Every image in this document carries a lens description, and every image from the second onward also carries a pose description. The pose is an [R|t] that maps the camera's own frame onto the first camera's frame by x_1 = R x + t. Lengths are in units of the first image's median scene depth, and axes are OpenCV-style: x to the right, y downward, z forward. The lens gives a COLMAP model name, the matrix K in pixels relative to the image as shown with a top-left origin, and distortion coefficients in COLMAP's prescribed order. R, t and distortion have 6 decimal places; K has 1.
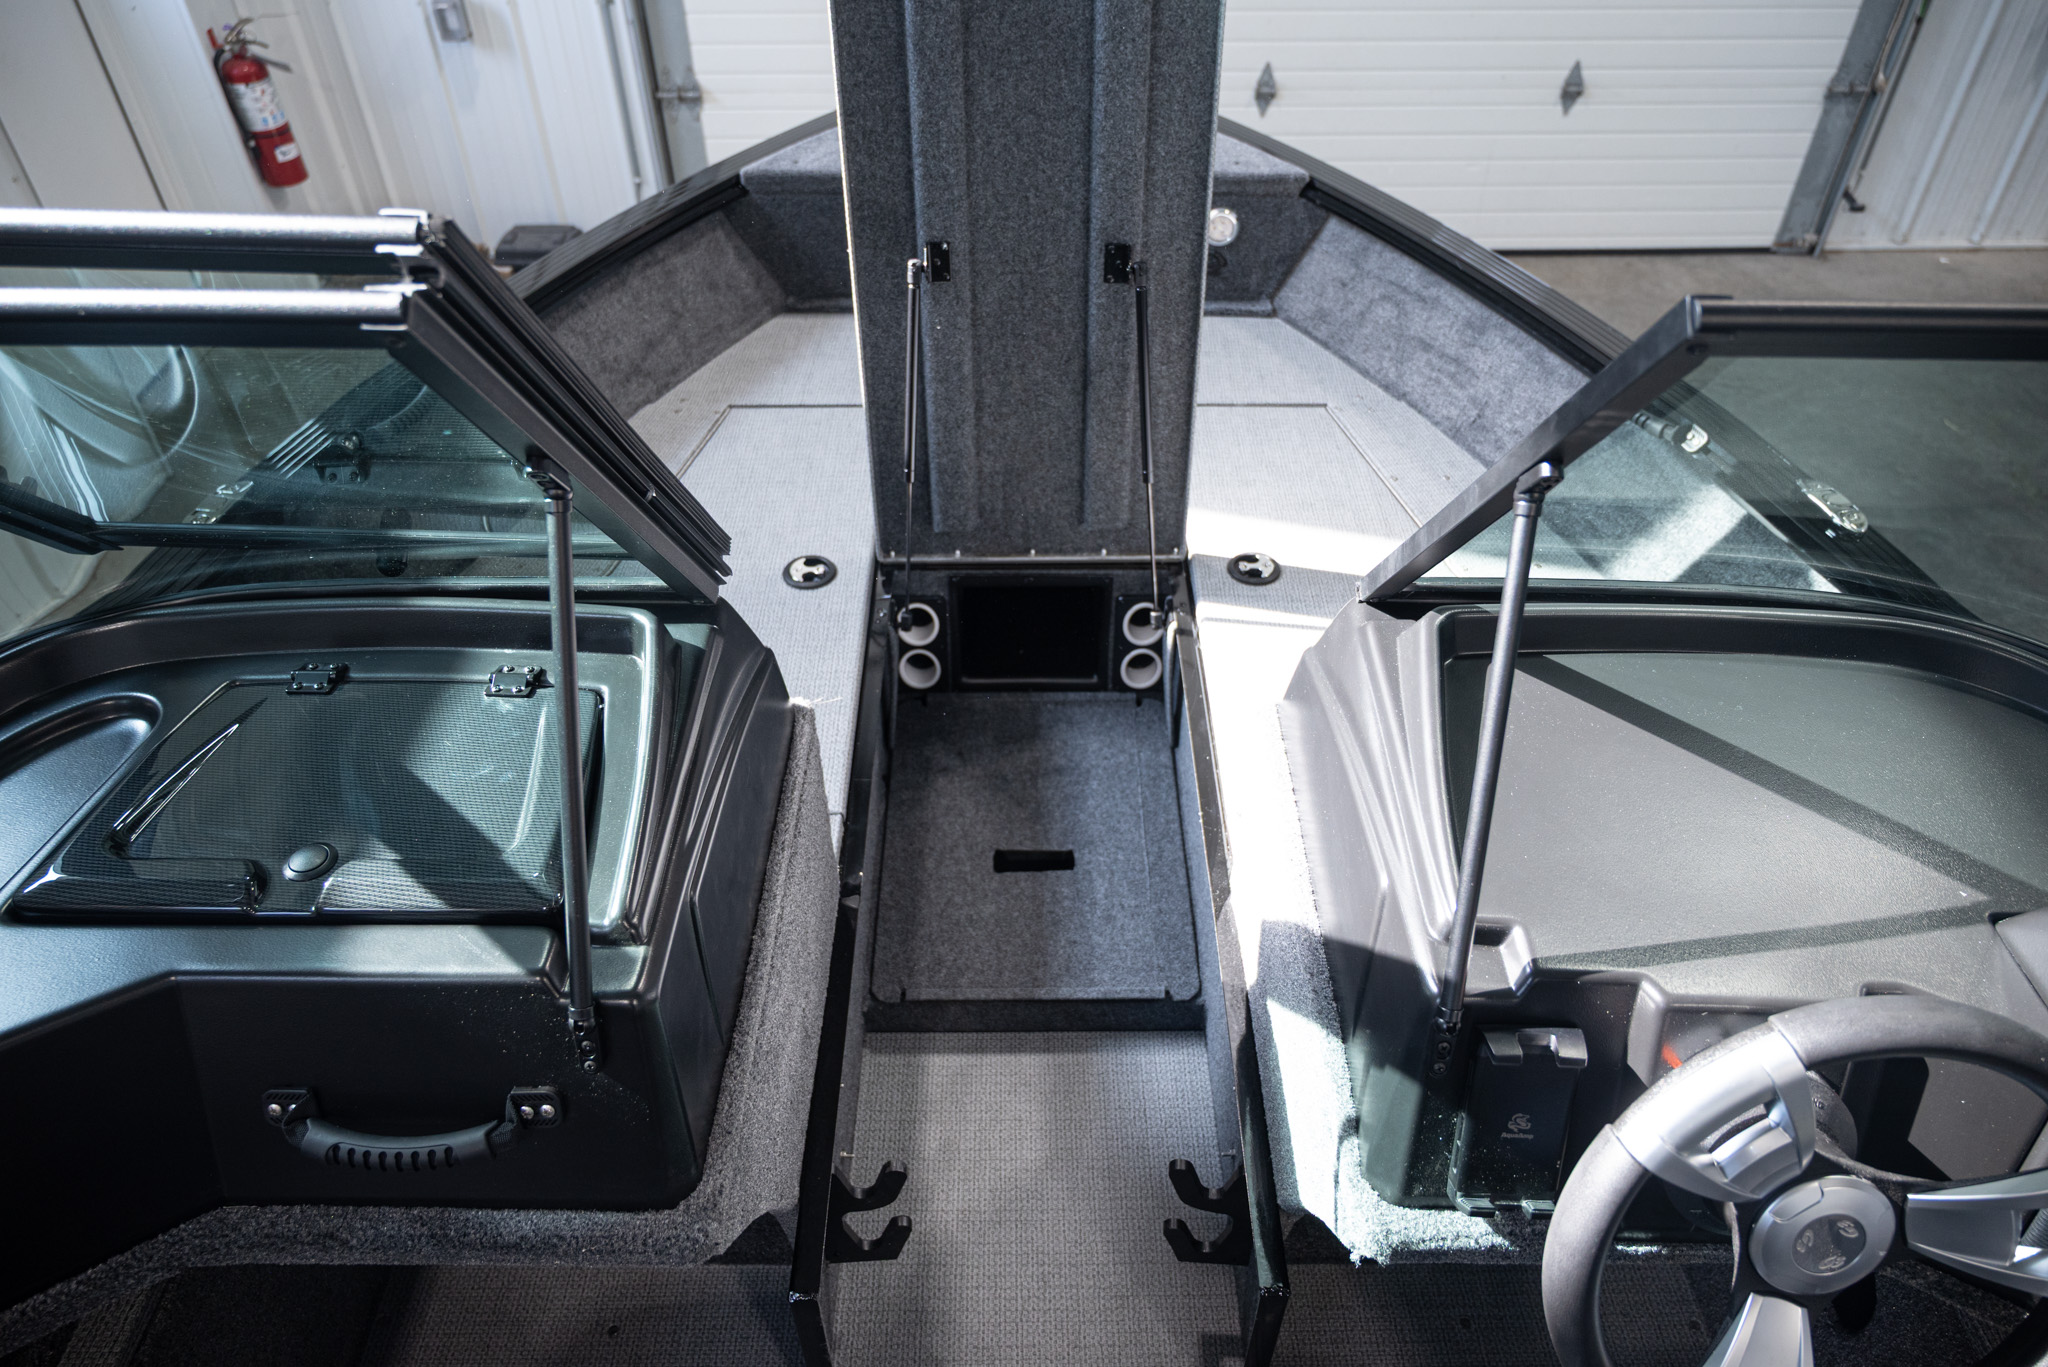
lens RADIAL K [[1360.4, 0, 1024.0], [0, 1360.4, 683.5], [0, 0, 1]] dist [-0.009341, -0.000303]
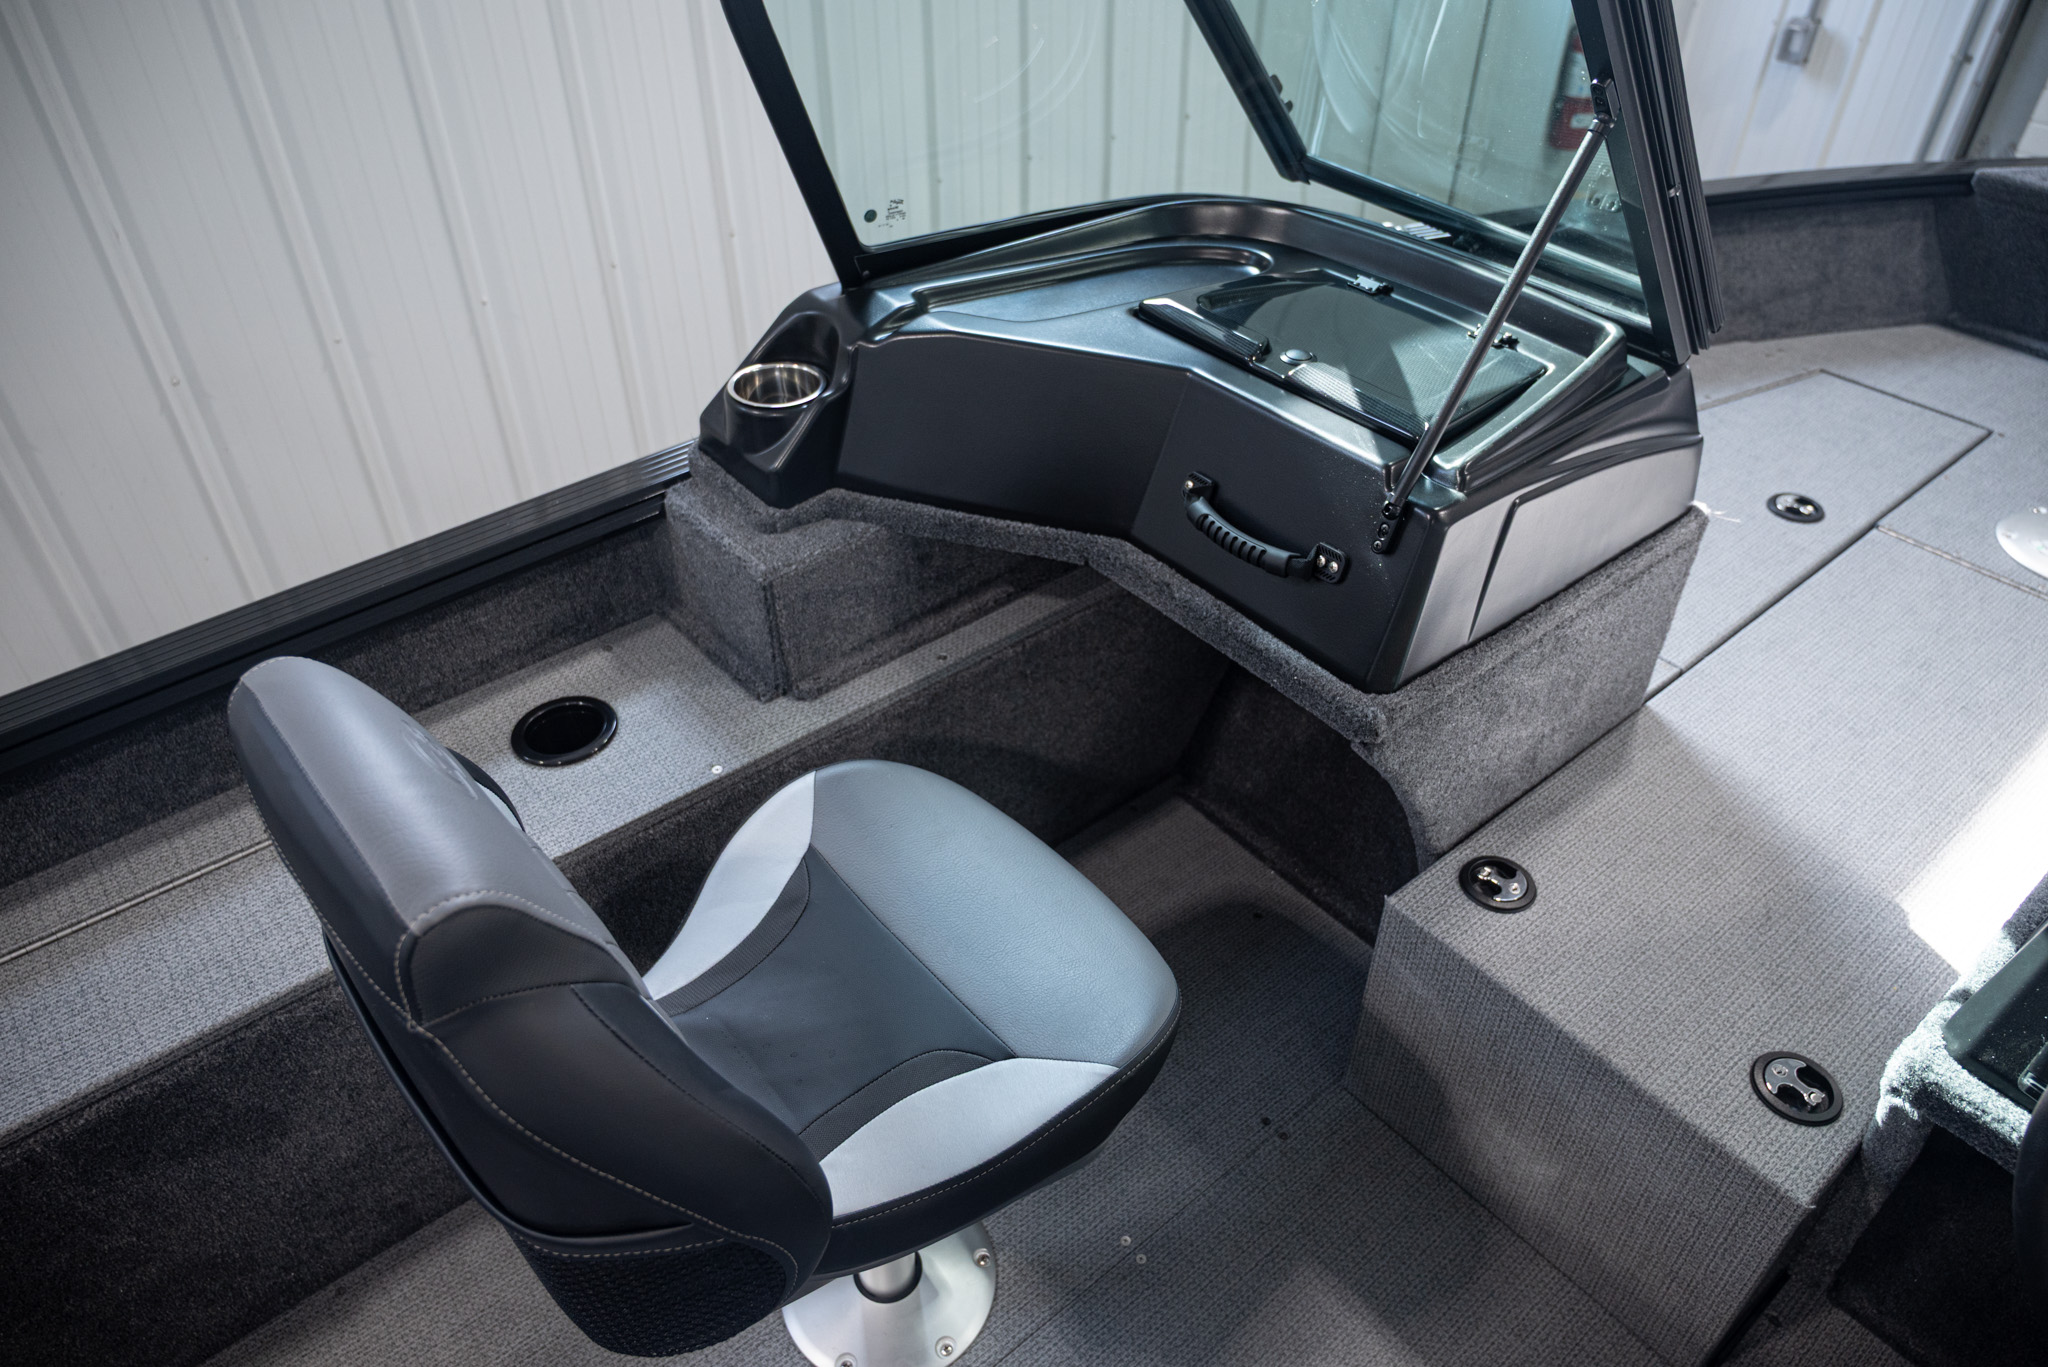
lens RADIAL K [[1360.4, 0, 1024.0], [0, 1360.4, 683.5], [0, 0, 1]] dist [-0.009341, -0.000303]
pose [[0.631377, 0.488224, -0.602495, 0.248348], [-0.515914, 0.844504, 0.143687, 0.295348], [0.578961, 0.220115, 0.785082, -0.154185]]
